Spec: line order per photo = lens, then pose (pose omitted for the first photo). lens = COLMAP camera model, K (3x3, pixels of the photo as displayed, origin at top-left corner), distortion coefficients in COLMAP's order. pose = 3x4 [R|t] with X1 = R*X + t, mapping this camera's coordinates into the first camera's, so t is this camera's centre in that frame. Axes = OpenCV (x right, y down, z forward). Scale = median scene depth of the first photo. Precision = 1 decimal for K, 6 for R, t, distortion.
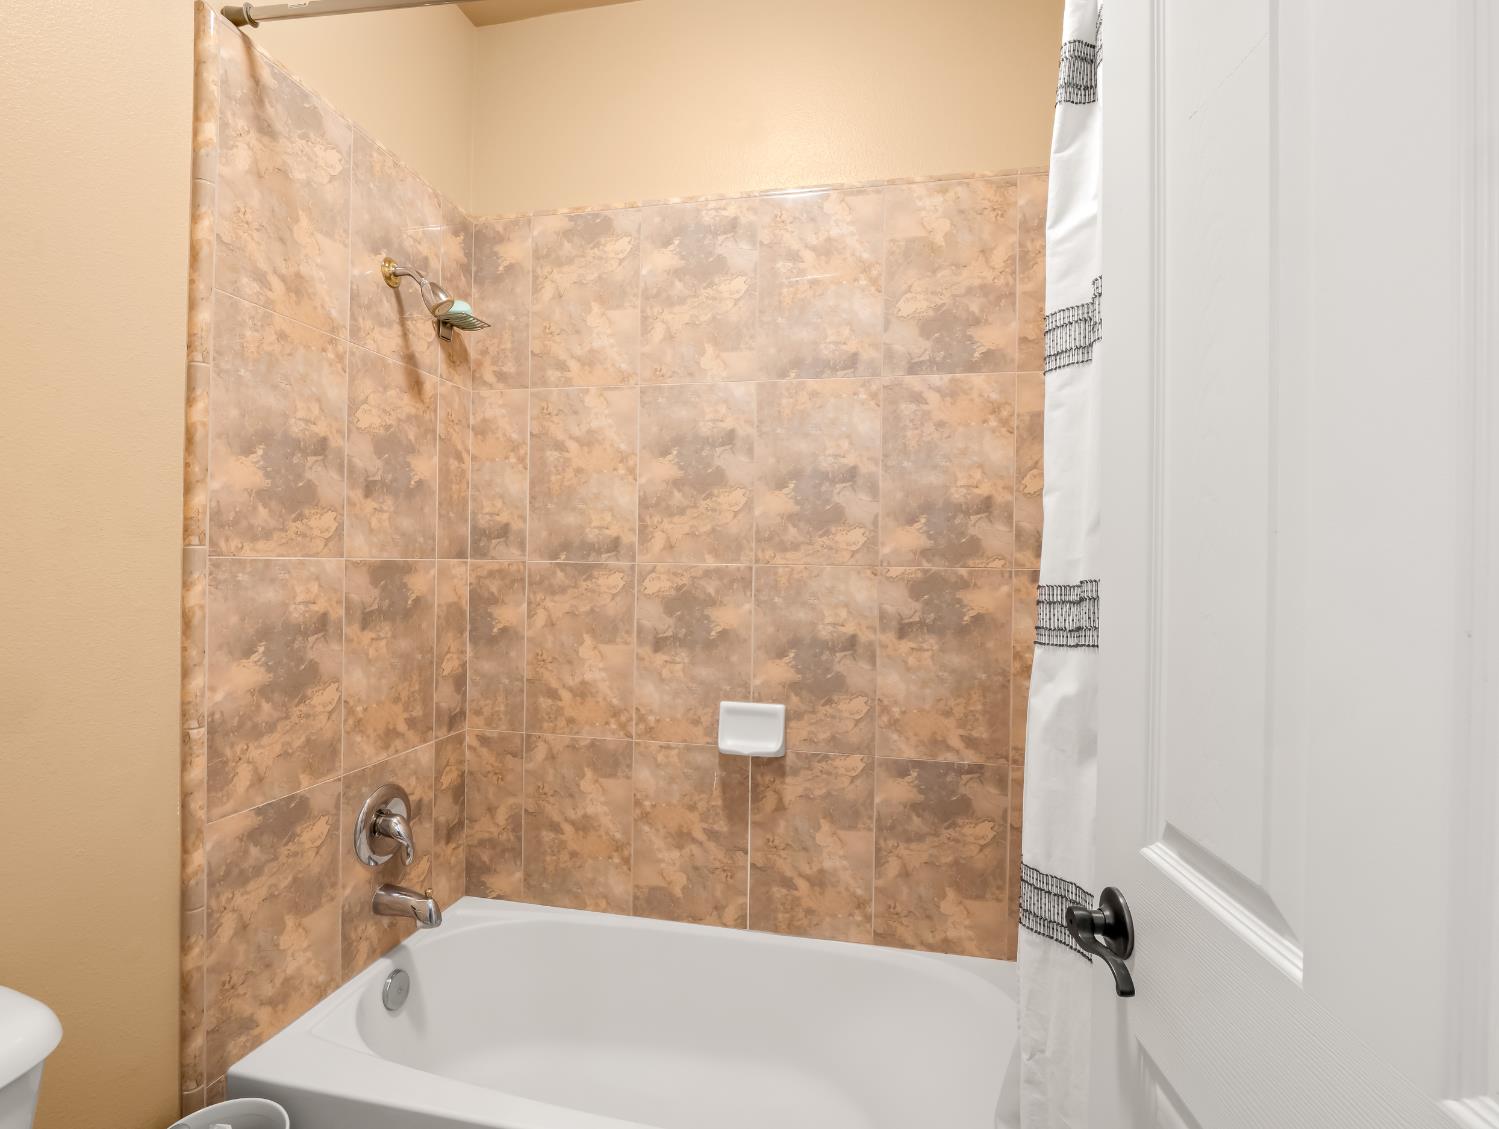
lens RADIAL K [[732.7, 0, 748.0], [0, 732.7, 564.3], [0, 0, 1]] dist [-0.016904, -0.002739]
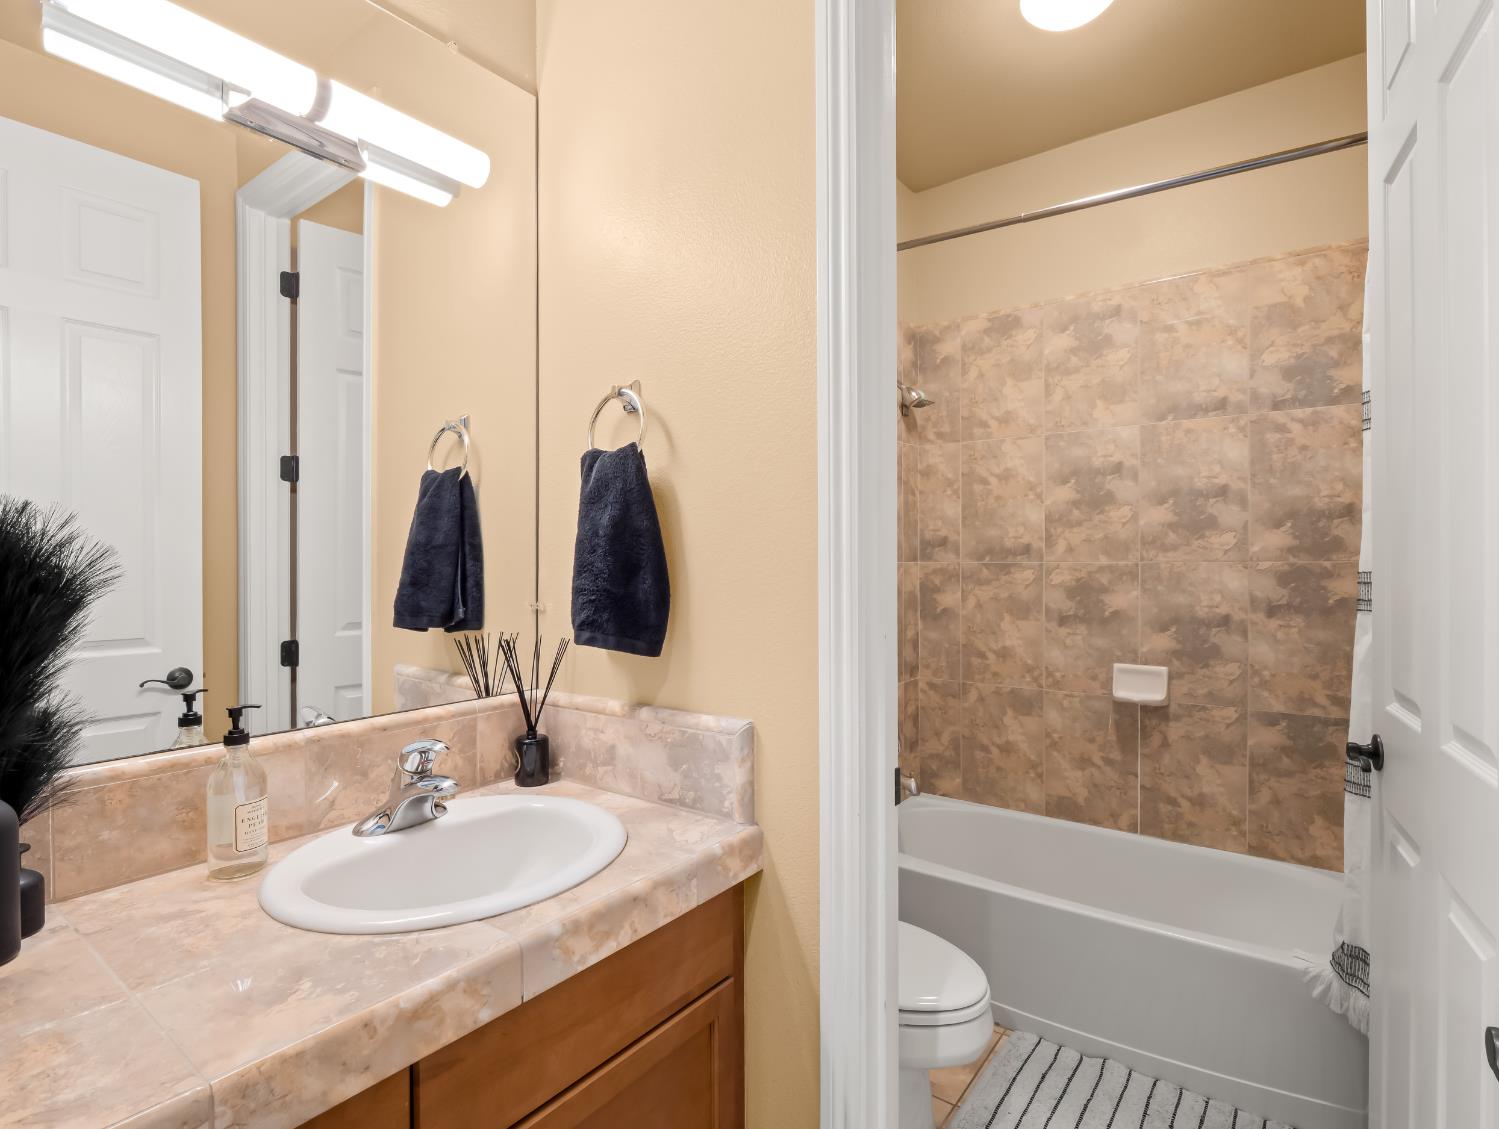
lens RADIAL K [[765.9, 0, 734.7], [0, 765.9, 565.9], [0, 0, 1]] dist [-0.010084, -0.009391]
pose [[0.898002, -0.015502, -0.439718, -0.043897], [0.015628, 0.999872, -0.003334, 0.001084], [0.439713, -0.003878, 0.898130, -0.581589]]
